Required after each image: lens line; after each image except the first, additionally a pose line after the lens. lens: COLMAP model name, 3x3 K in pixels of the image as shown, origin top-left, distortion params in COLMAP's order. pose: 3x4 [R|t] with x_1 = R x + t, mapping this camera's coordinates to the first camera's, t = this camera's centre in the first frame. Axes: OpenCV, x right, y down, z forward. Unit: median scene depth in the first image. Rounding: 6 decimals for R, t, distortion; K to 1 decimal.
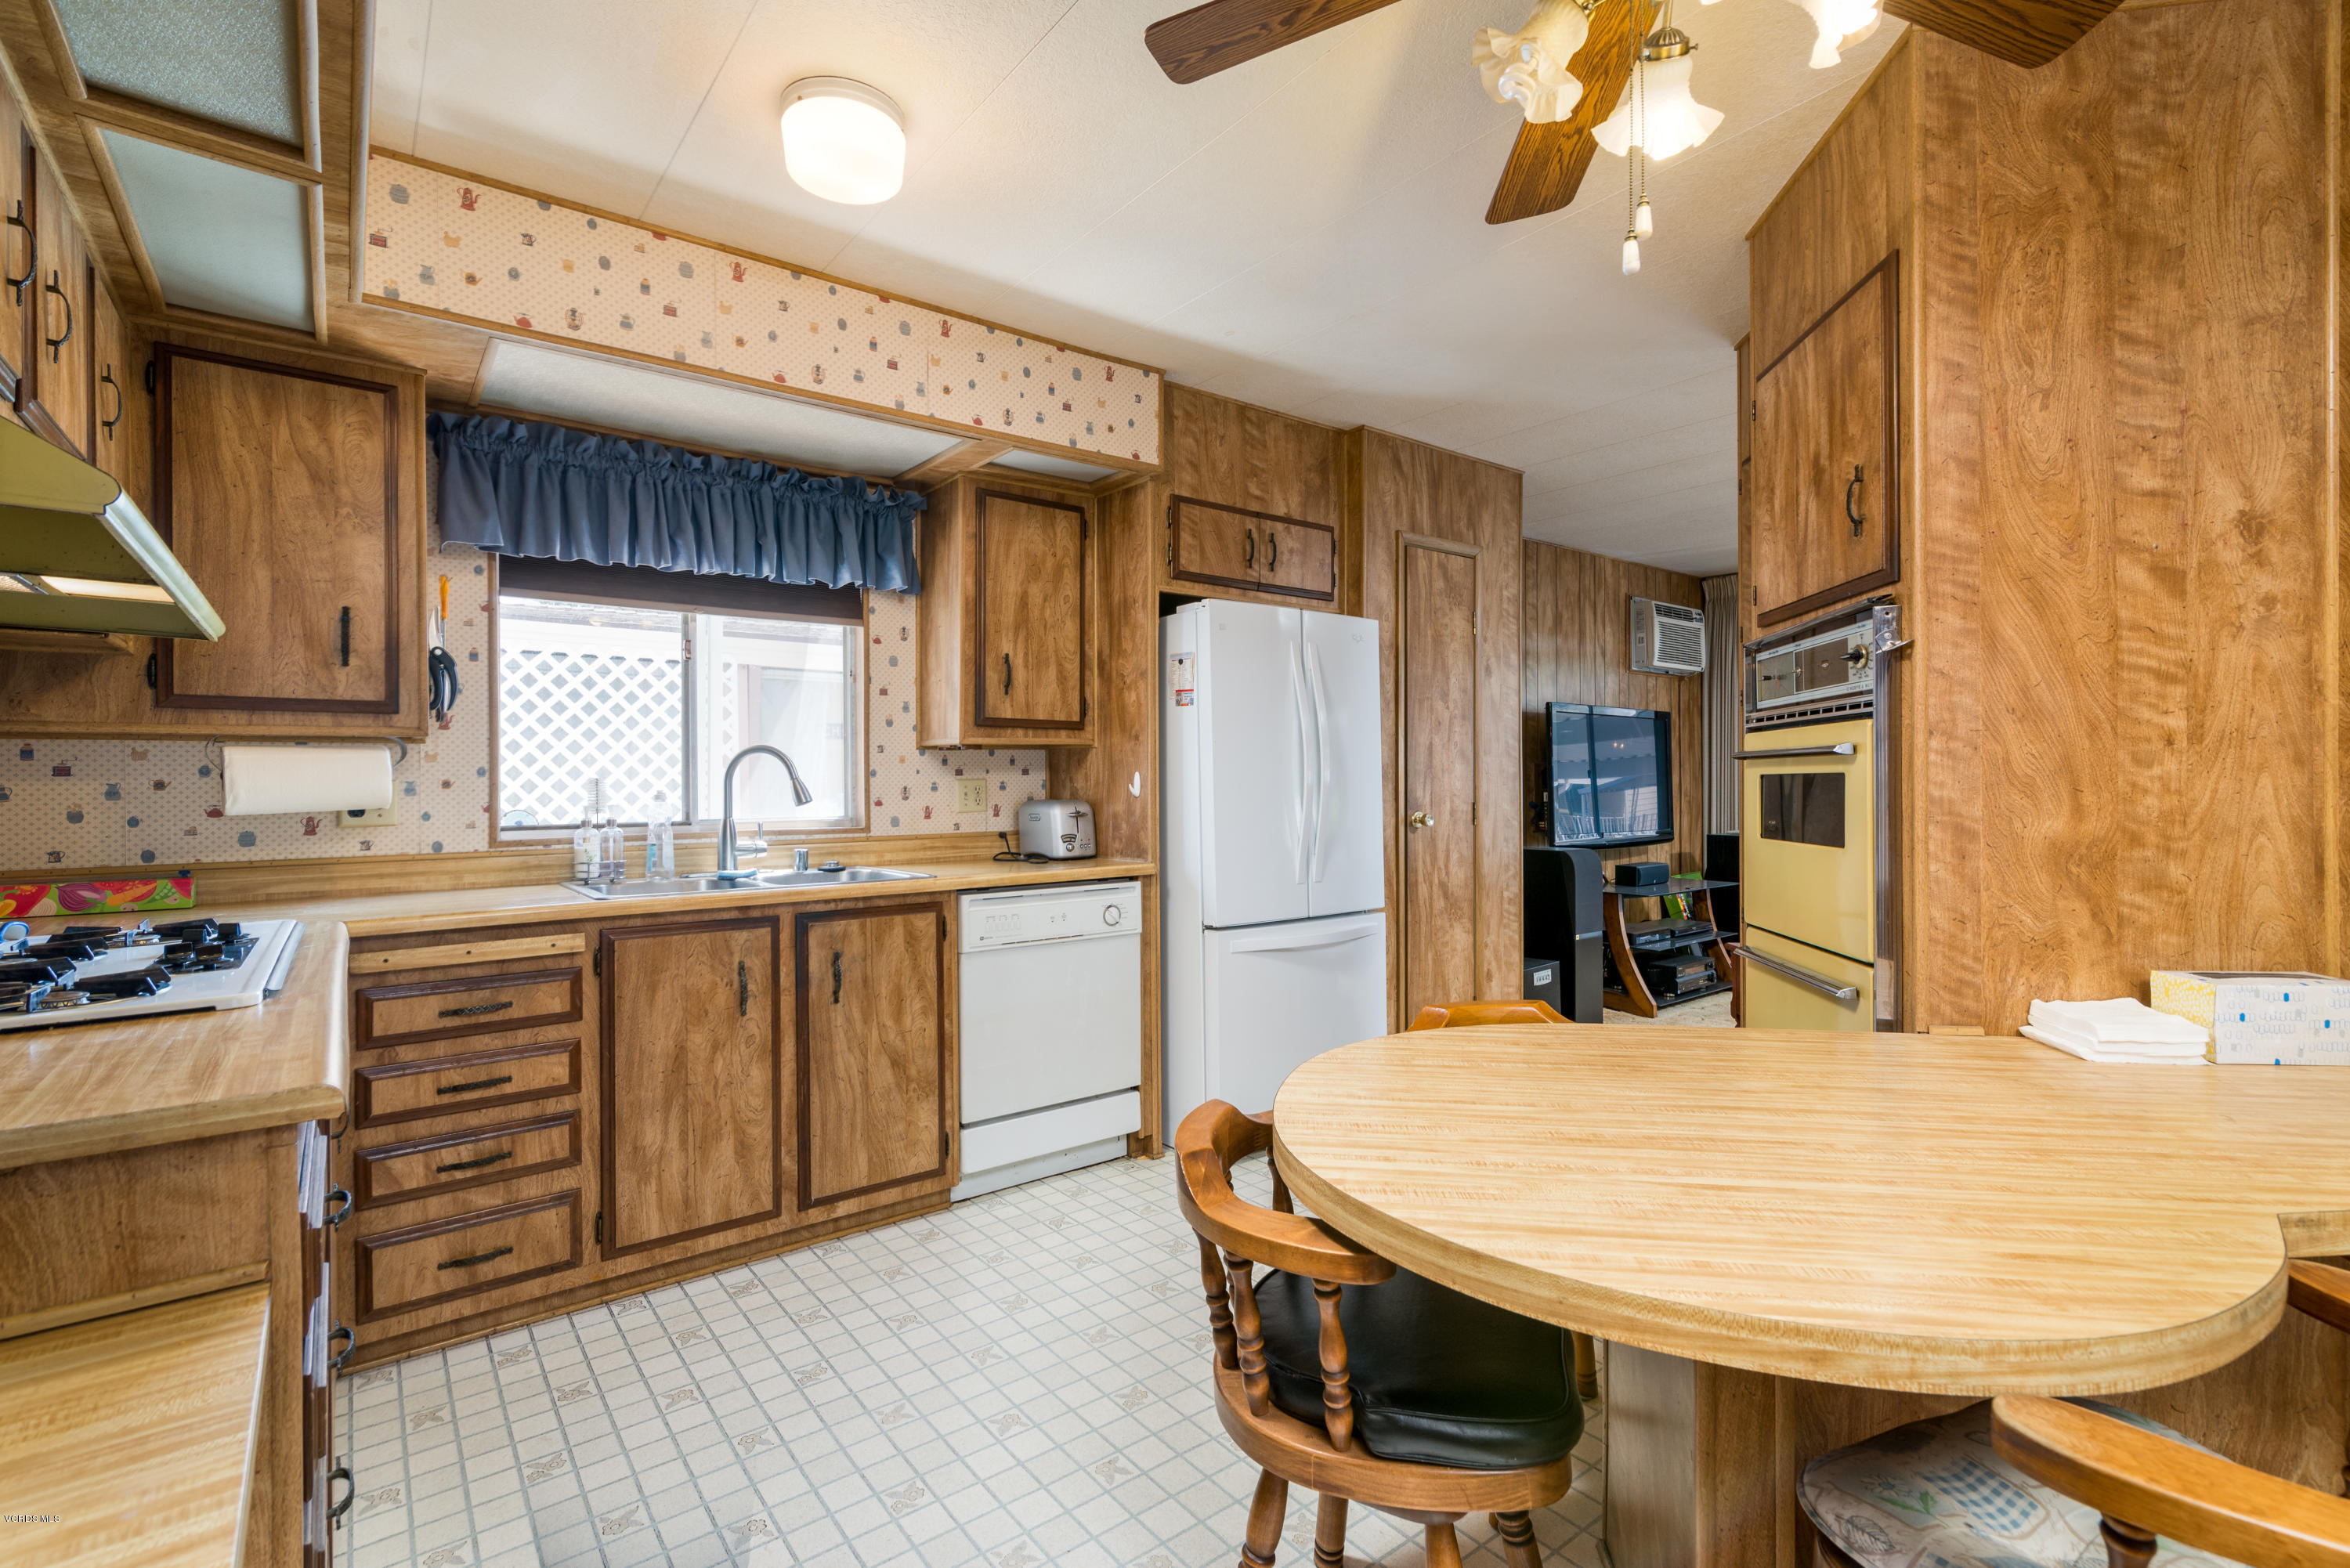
lens RADIAL K [[1062.8, 0, 1180.9], [0, 1062.8, 781.8], [0, 0, 1]] dist [0.004442, 0.000225]
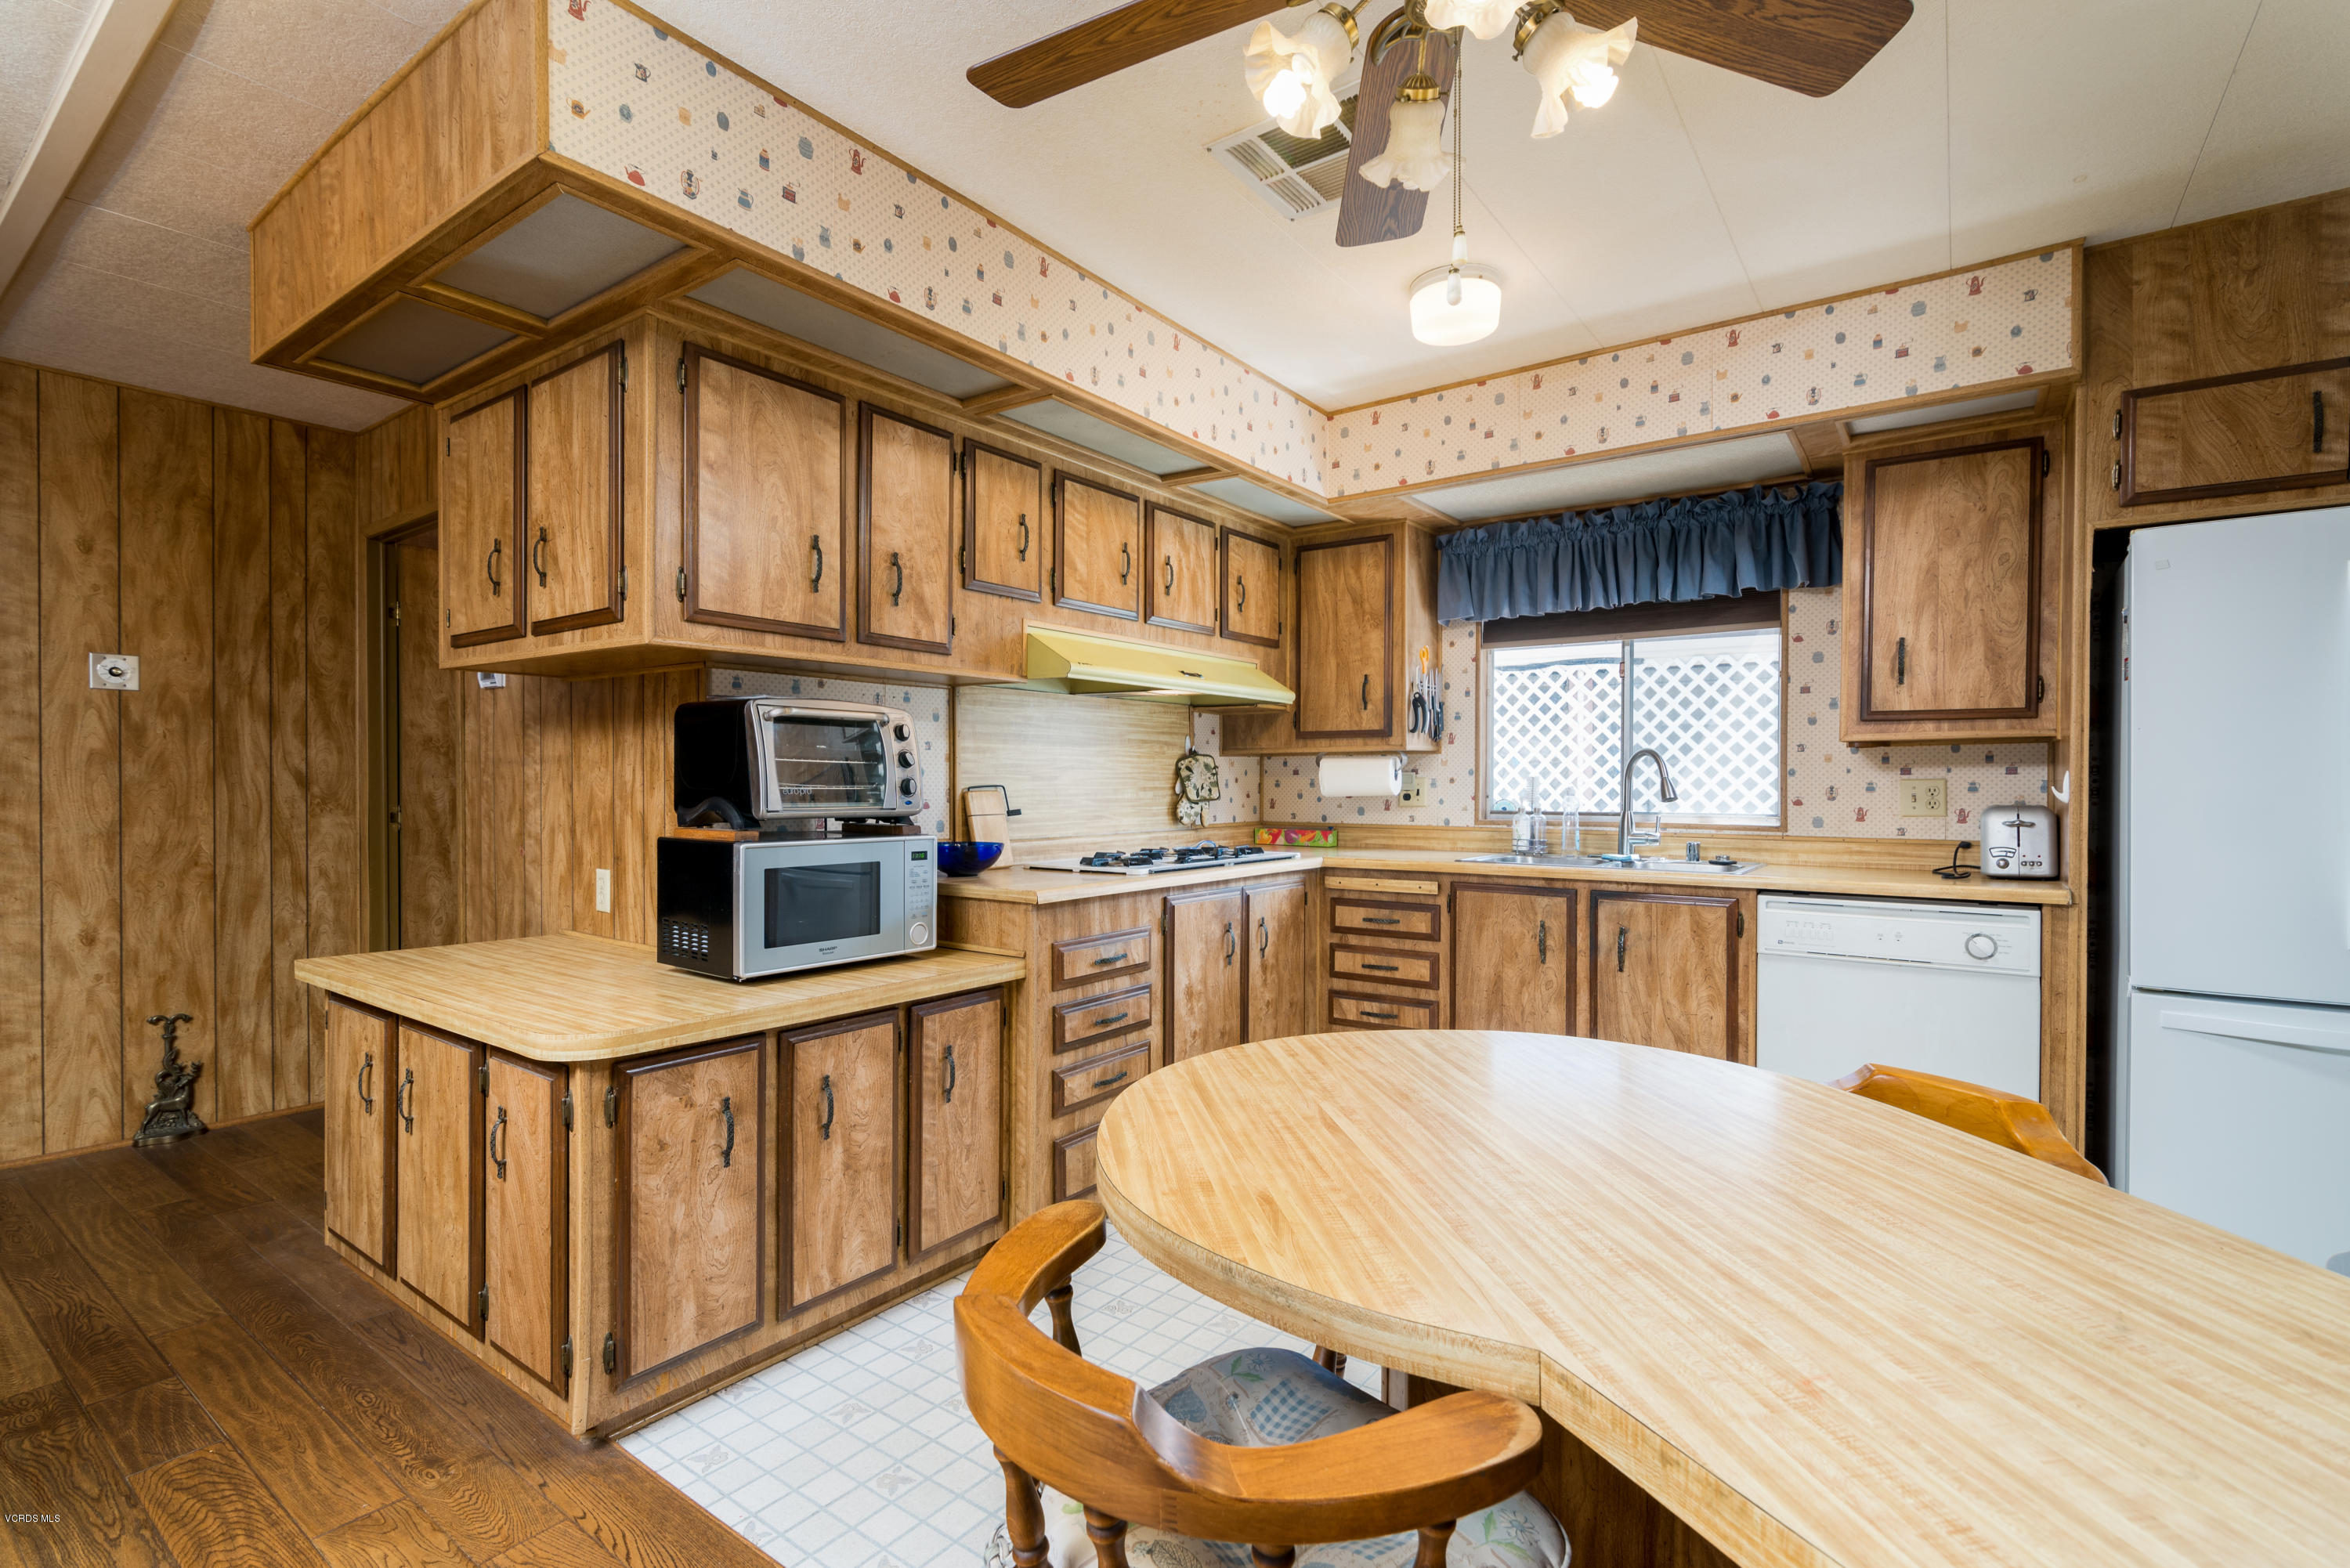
lens RADIAL K [[1062.8, 0, 1170.0], [0, 1062.8, 785.6], [0, 0, 1]] dist [0.004442, 0.000225]
pose [[0.278254, 0.010410, -0.960451, 0.642517], [-0.005978, 0.999941, 0.009107, -0.001897], [0.960489, 0.003208, 0.278300, 0.203820]]
